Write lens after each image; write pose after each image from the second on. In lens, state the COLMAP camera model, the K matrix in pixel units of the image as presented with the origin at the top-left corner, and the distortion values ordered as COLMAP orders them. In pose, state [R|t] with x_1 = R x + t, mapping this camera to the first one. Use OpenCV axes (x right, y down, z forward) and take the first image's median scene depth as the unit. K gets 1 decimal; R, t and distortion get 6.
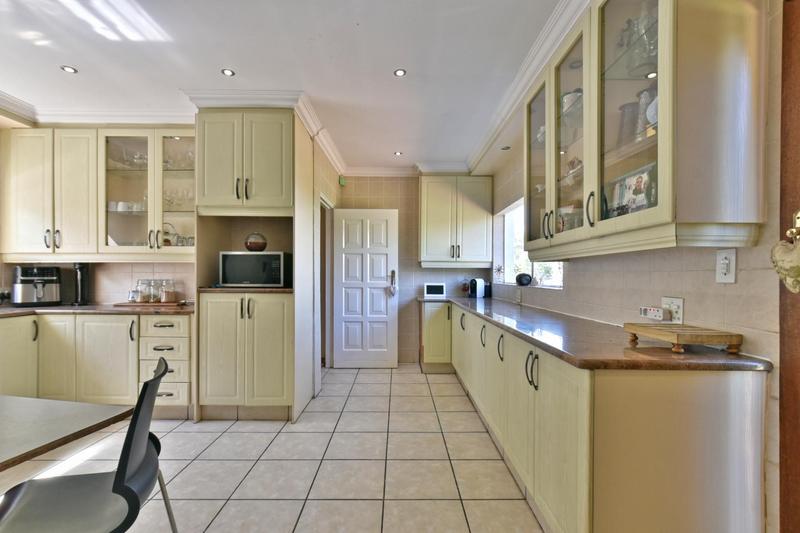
lens RADIAL K [[366.8, 0, 400.6], [0, 366.8, 276.3], [0, 0, 1]] dist [0.003801, -0.000261]
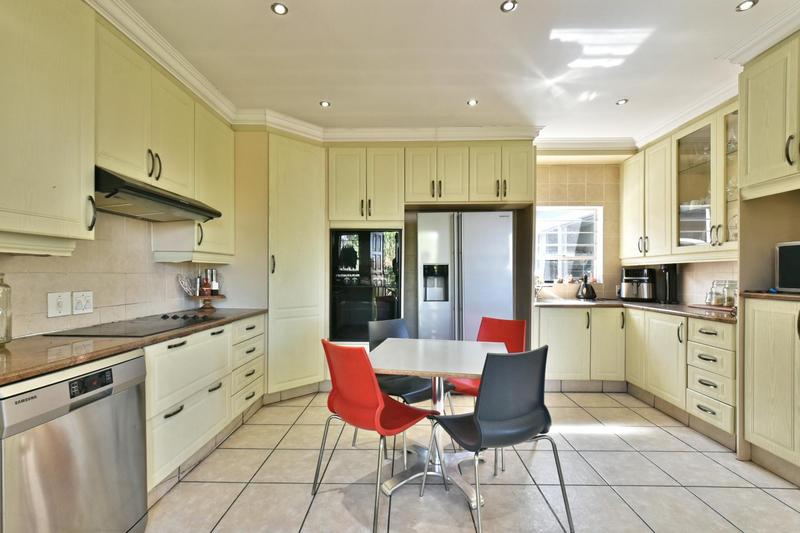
lens RADIAL K [[366.8, 0, 400.6], [0, 366.8, 276.3], [0, 0, 1]] dist [0.003801, -0.000261]
pose [[-0.024933, 0.001918, -0.999687, 0.247758], [-0.000523, 0.999998, 0.001932, -0.002709], [0.999689, 0.000571, -0.024932, 0.262742]]
